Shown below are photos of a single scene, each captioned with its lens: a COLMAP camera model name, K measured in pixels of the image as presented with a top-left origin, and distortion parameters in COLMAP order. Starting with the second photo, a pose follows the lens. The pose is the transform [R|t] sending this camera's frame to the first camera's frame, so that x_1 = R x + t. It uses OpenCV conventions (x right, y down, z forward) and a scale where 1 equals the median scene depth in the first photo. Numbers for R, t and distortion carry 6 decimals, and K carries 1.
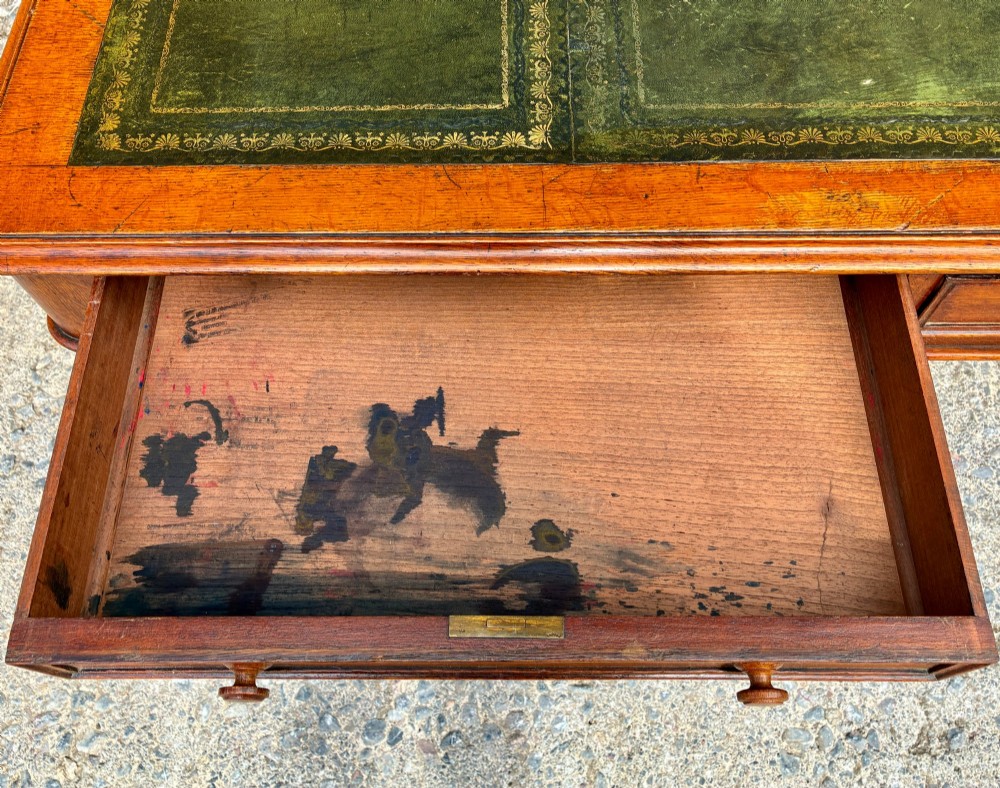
lens RADIAL K [[808.2, 0, 498.5], [0, 808.2, 407.4], [0, 0, 1]] dist [0.036994, -0.041207]
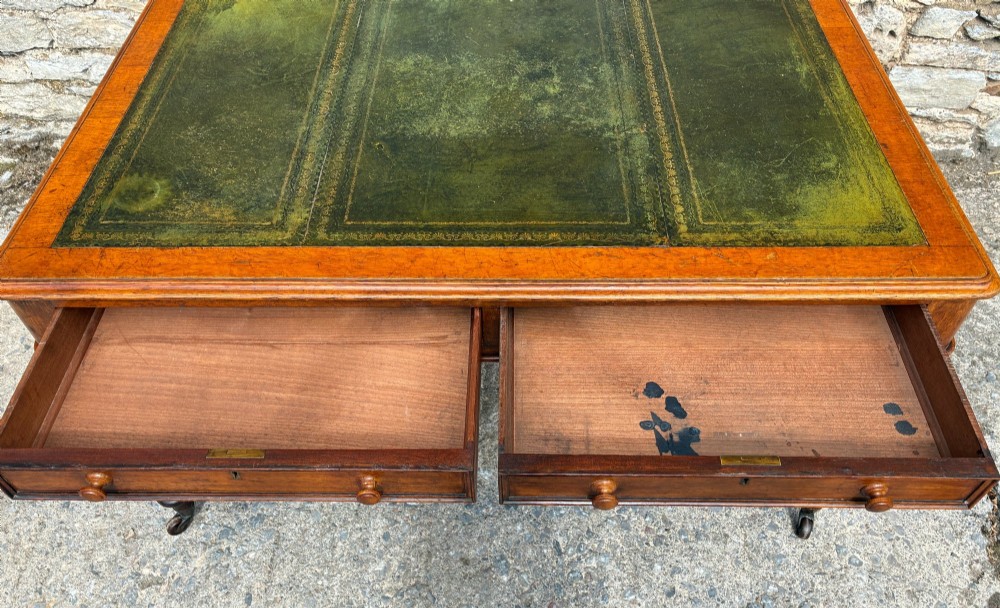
lens RADIAL K [[767.3, 0, 499.8], [0, 767.3, 325.9], [0, 0, 1]] dist [0.043340, -0.051092]
pose [[0.999702, 0.012896, -0.020728, 0.266160], [-0.017931, 0.964097, -0.264944, 0.155362], [0.016567, 0.265236, 0.964041, -0.456553]]
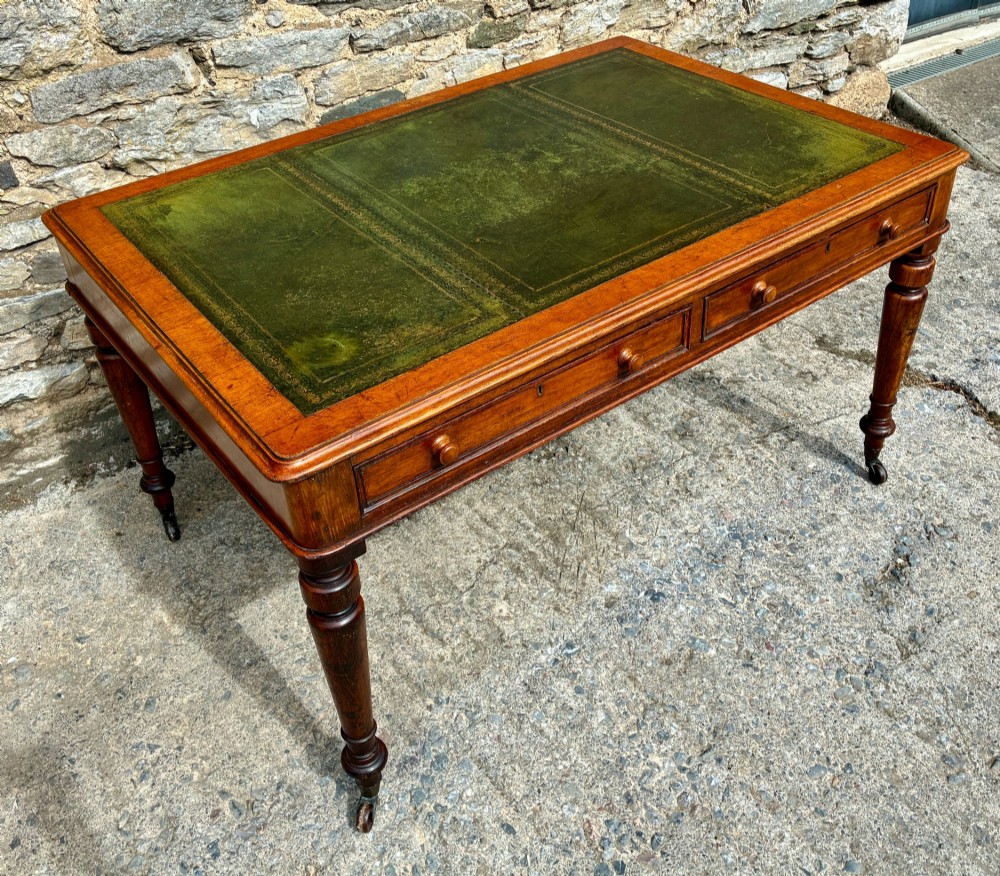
lens RADIAL K [[1032.8, 0, 506.2], [0, 1032.8, 386.8], [0, 0, 1]] dist [0.019771, 0.000000]
pose [[0.804558, -0.372836, 0.462255, -0.691091], [0.554463, 0.750410, -0.359799, 0.331488], [-0.212735, 0.545782, 0.810472, -0.557068]]
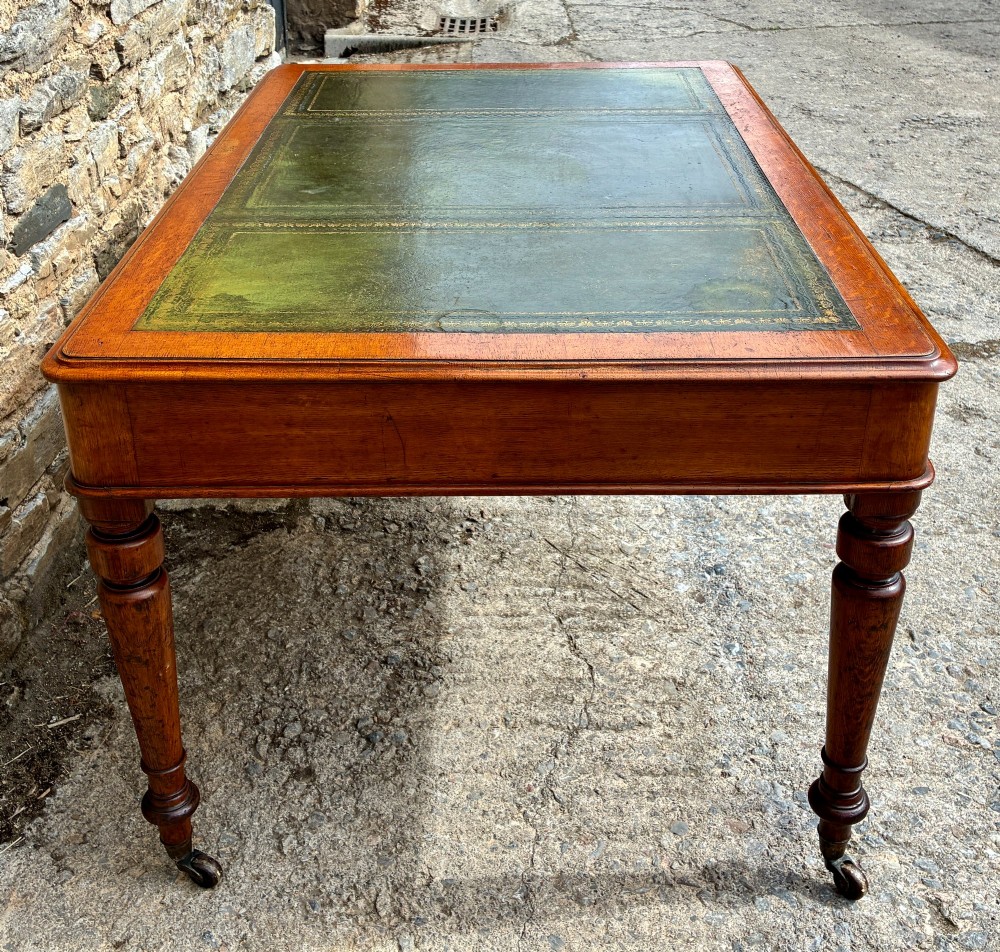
lens RADIAL K [[1199.3, 0, 506.7], [0, 1199.3, 387.0], [0, 0, 1]] dist [0.019024, 0.000000]
pose [[0.016726, -0.453294, 0.891204, -1.396092], [0.913809, 0.368681, 0.170372, -0.686217], [-0.405799, 0.811541, 0.420391, 0.176603]]
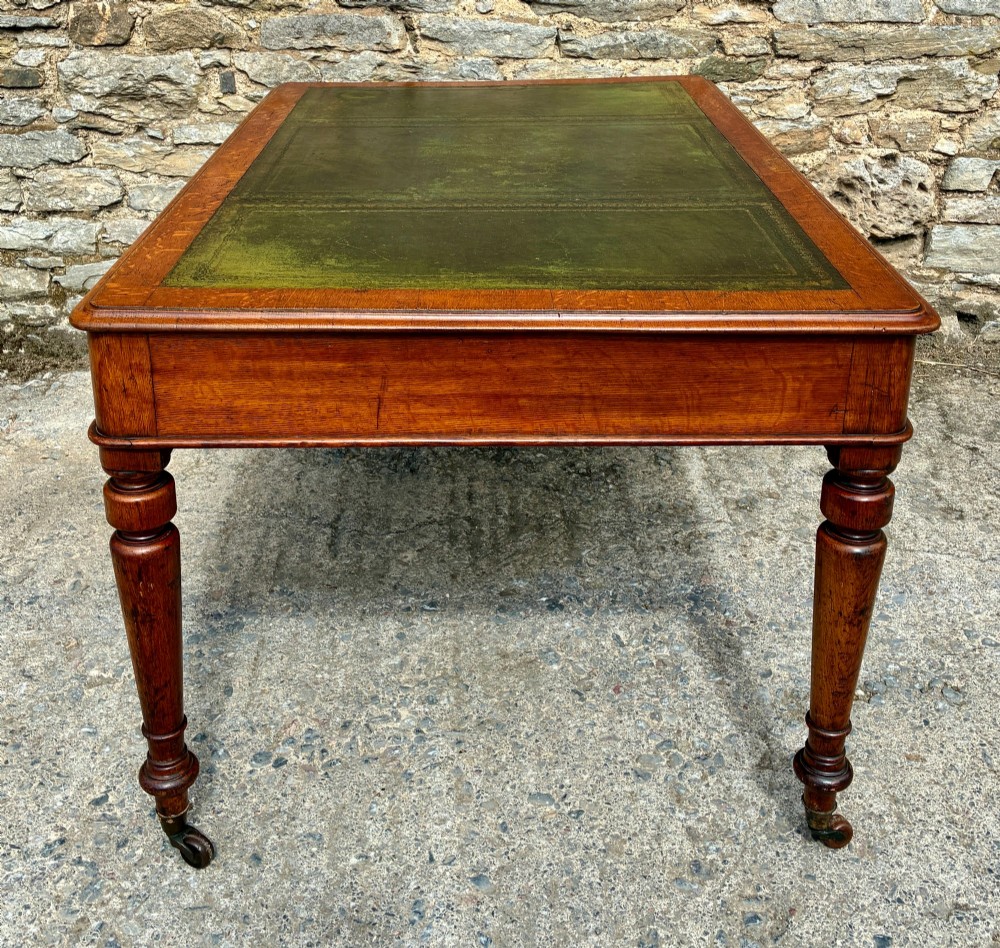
lens RADIAL K [[1199.3, 0, 483.2], [0, 1199.3, 310.1], [0, 0, 1]] dist [0.019024, 0.000000]
pose [[0.999949, -0.007674, 0.006563, 0.137535], [0.010059, 0.699849, -0.714220, 1.128026], [0.000888, 0.714250, 0.699890, -0.553961]]
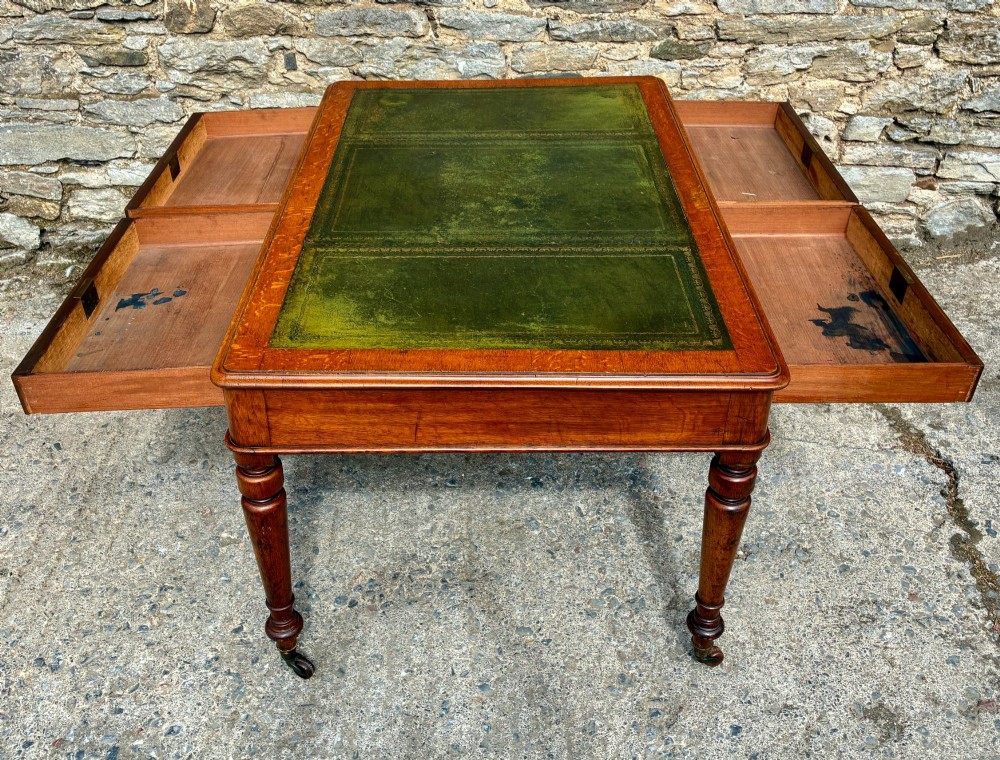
lens RADIAL K [[978.8, 0, 485.5], [0, 978.8, 312.2], [0, 0, 1]] dist [0.017409, 0.000000]
pose [[0.999972, -0.007268, -0.002016, 0.149396], [0.004944, 0.833441, -0.552587, 1.010072], [0.005696, 0.552561, 0.833453, -0.983078]]
